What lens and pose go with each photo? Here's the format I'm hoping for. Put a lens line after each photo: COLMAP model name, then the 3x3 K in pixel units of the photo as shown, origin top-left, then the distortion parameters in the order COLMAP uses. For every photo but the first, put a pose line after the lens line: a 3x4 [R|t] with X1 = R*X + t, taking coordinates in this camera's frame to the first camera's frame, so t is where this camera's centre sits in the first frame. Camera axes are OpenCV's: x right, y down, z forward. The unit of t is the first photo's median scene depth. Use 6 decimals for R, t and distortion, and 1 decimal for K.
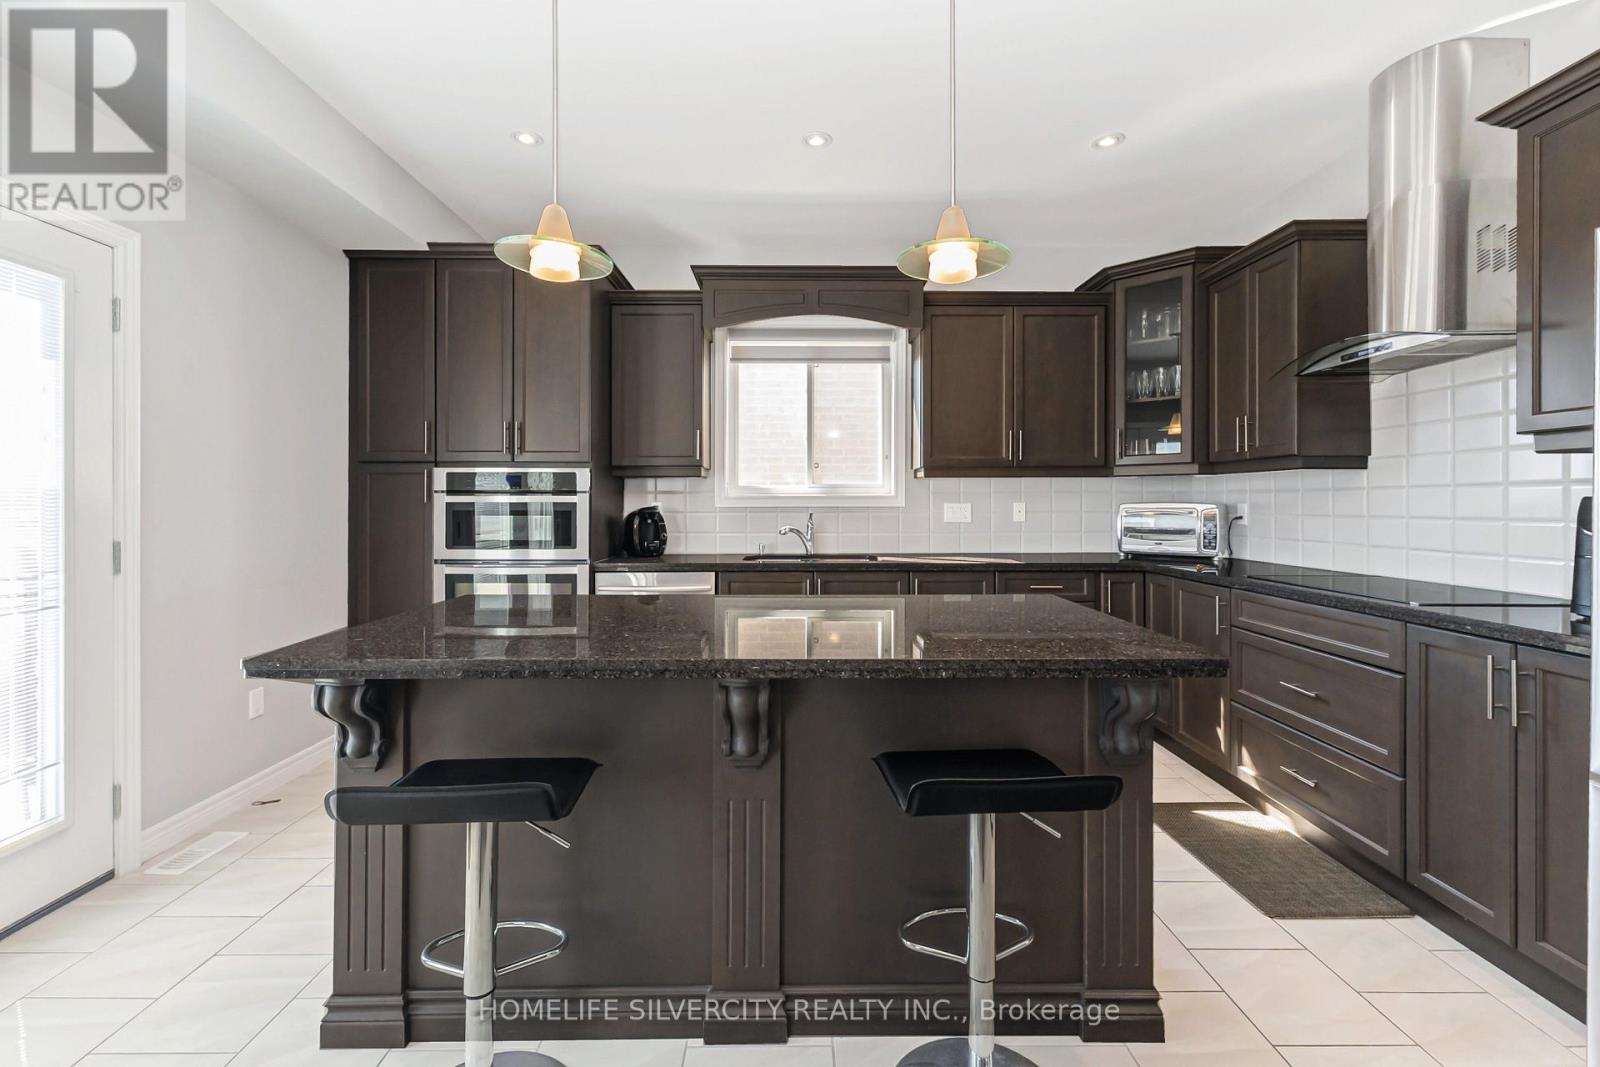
lens RADIAL K [[680.3, 0, 793.9], [0, 680.3, 502.3], [0, 0, 1]] dist [0.005116, -0.000096]
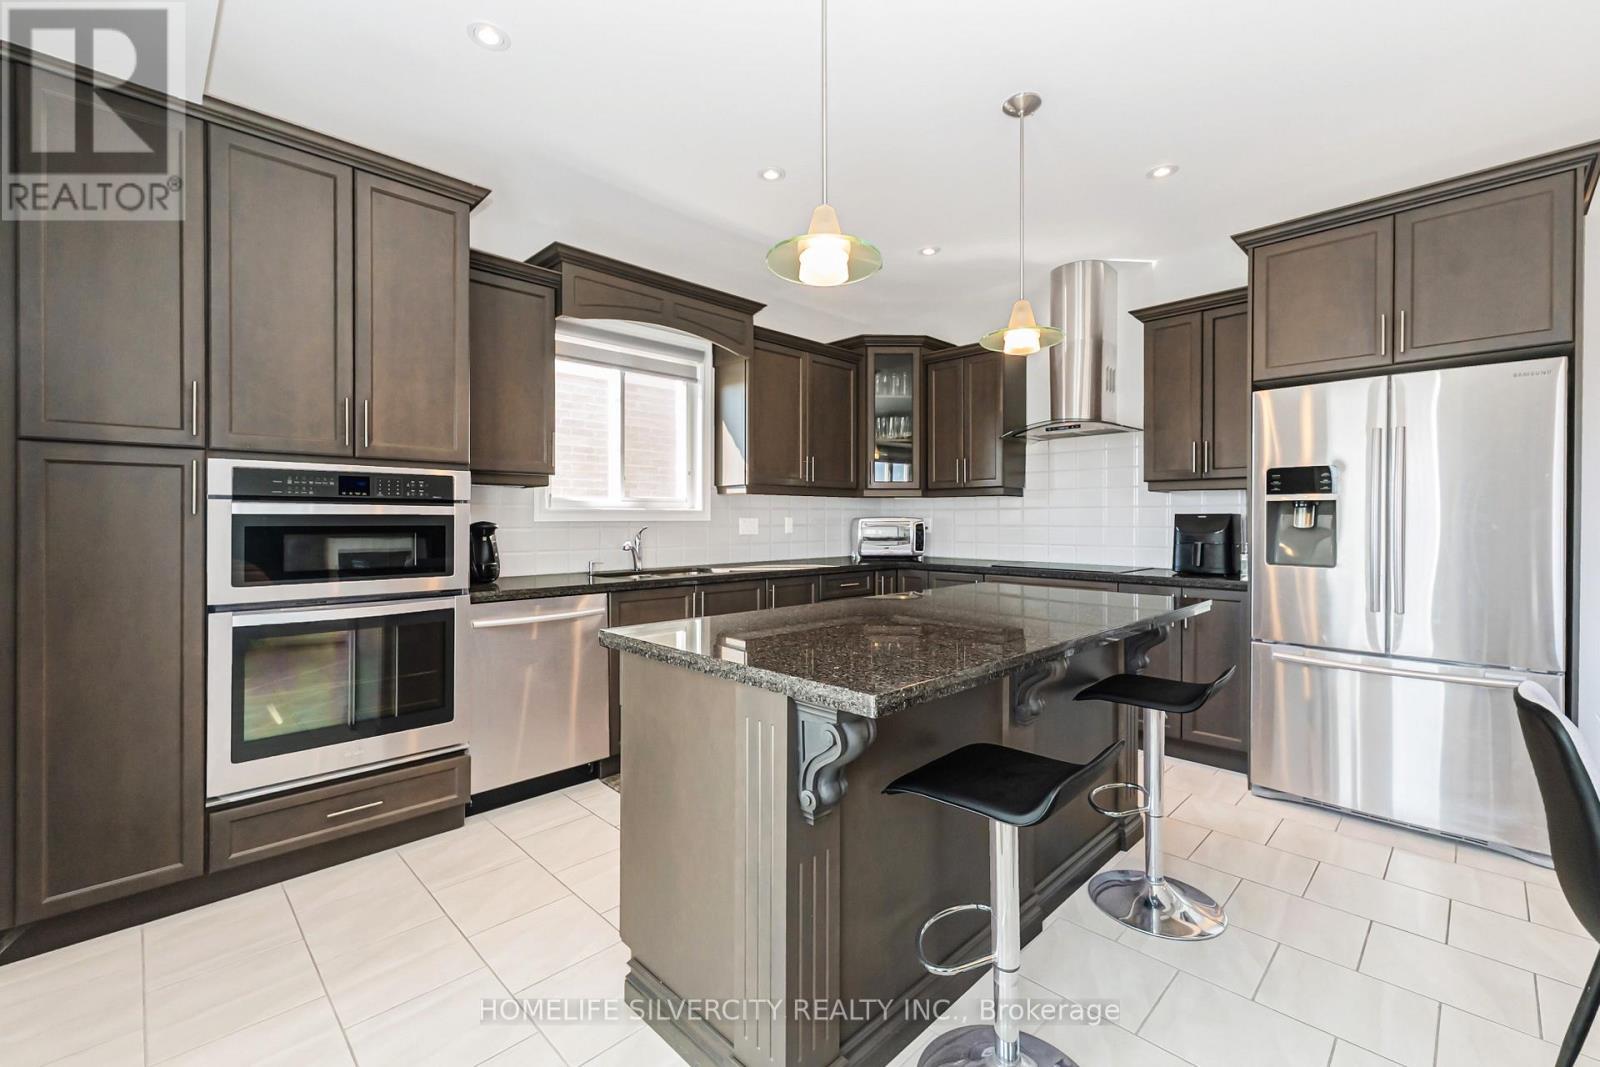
lens RADIAL K [[680.3, 0, 798.3], [0, 680.3, 525.1], [0, 0, 1]] dist [0.005116, -0.000096]
pose [[0.715168, -0.005565, 0.698930, -0.556778], [0.000184, 0.999970, 0.007774, 0.005320], [-0.698952, -0.005431, 0.715148, 0.171688]]
